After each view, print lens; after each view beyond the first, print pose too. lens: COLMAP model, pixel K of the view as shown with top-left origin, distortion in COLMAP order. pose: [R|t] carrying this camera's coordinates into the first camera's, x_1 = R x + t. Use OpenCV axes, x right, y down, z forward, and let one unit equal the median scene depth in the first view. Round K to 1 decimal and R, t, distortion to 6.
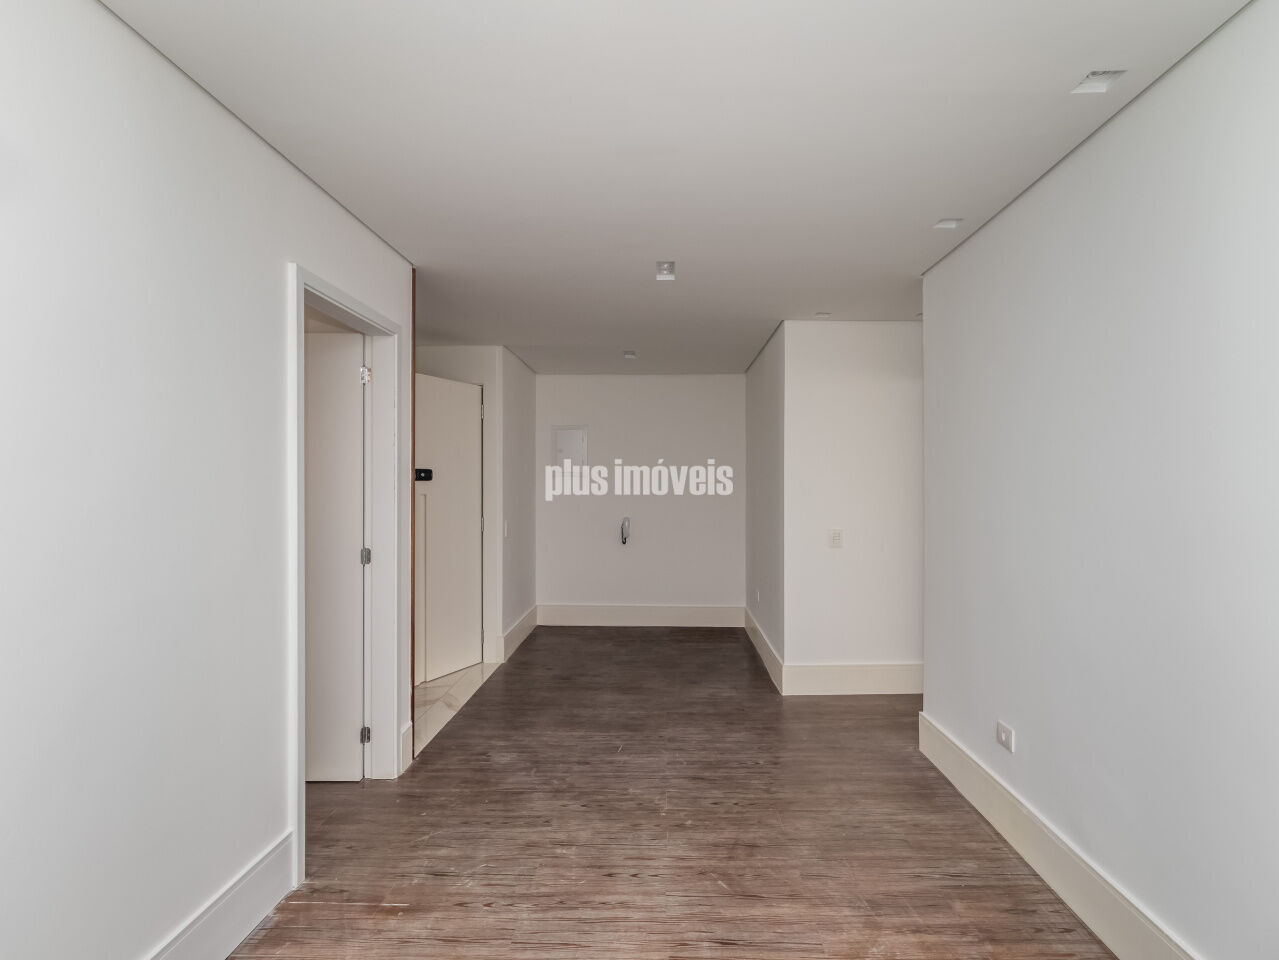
lens RADIAL K [[675.0, 0, 658.0], [0, 675.0, 474.7], [0, 0, 1]] dist [0.000819, -0.000109]
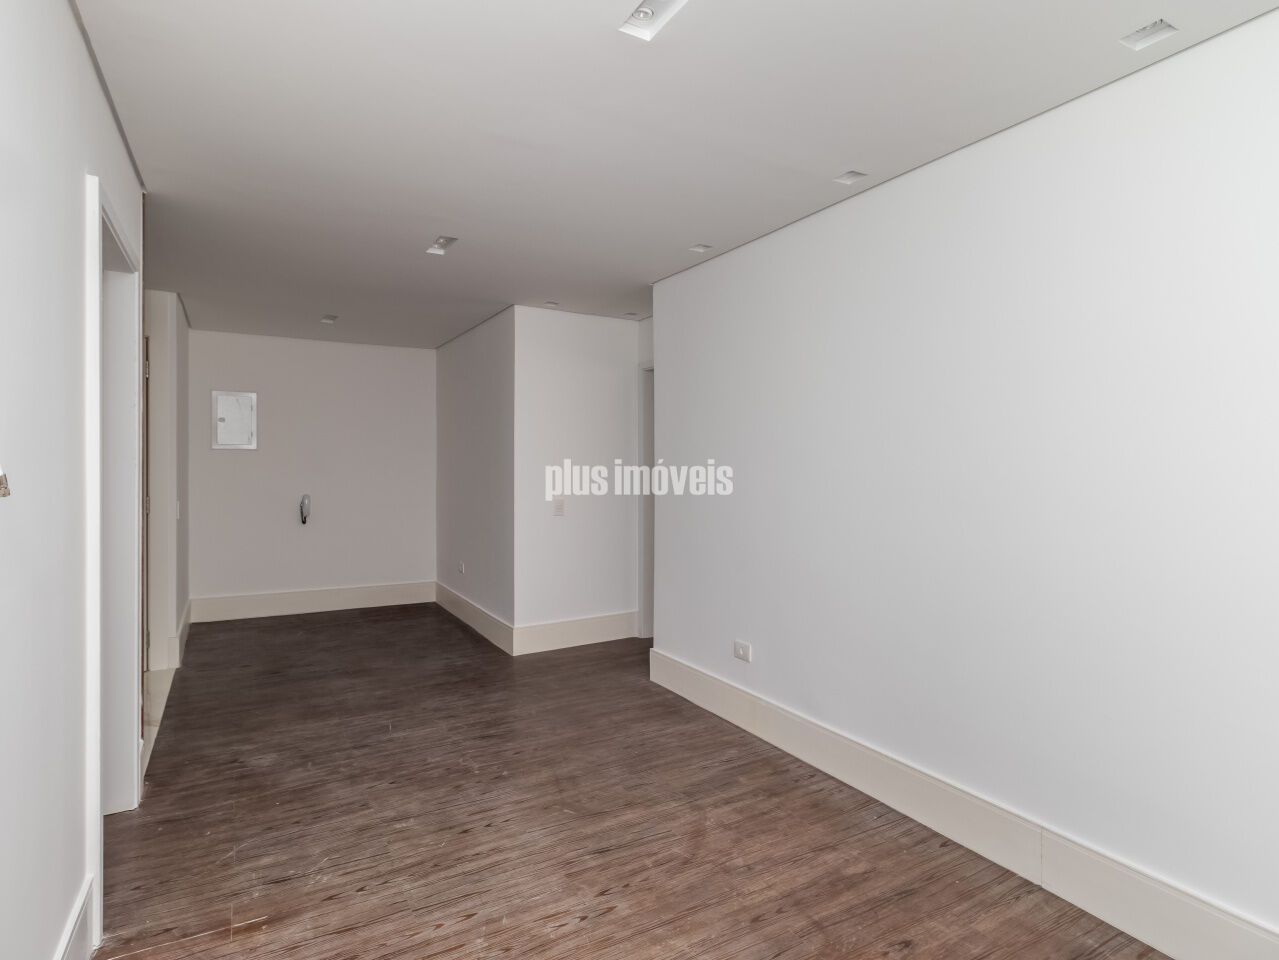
lens RADIAL K [[655.8, 0, 643.2], [0, 655.8, 452.5], [0, 0, 1]] dist [0.000919, -0.000736]
pose [[0.871670, 0.010557, 0.489980, -0.270107], [-0.010767, 0.999939, -0.002388, 0.009614], [-0.489976, -0.003194, 0.871730, -0.006129]]
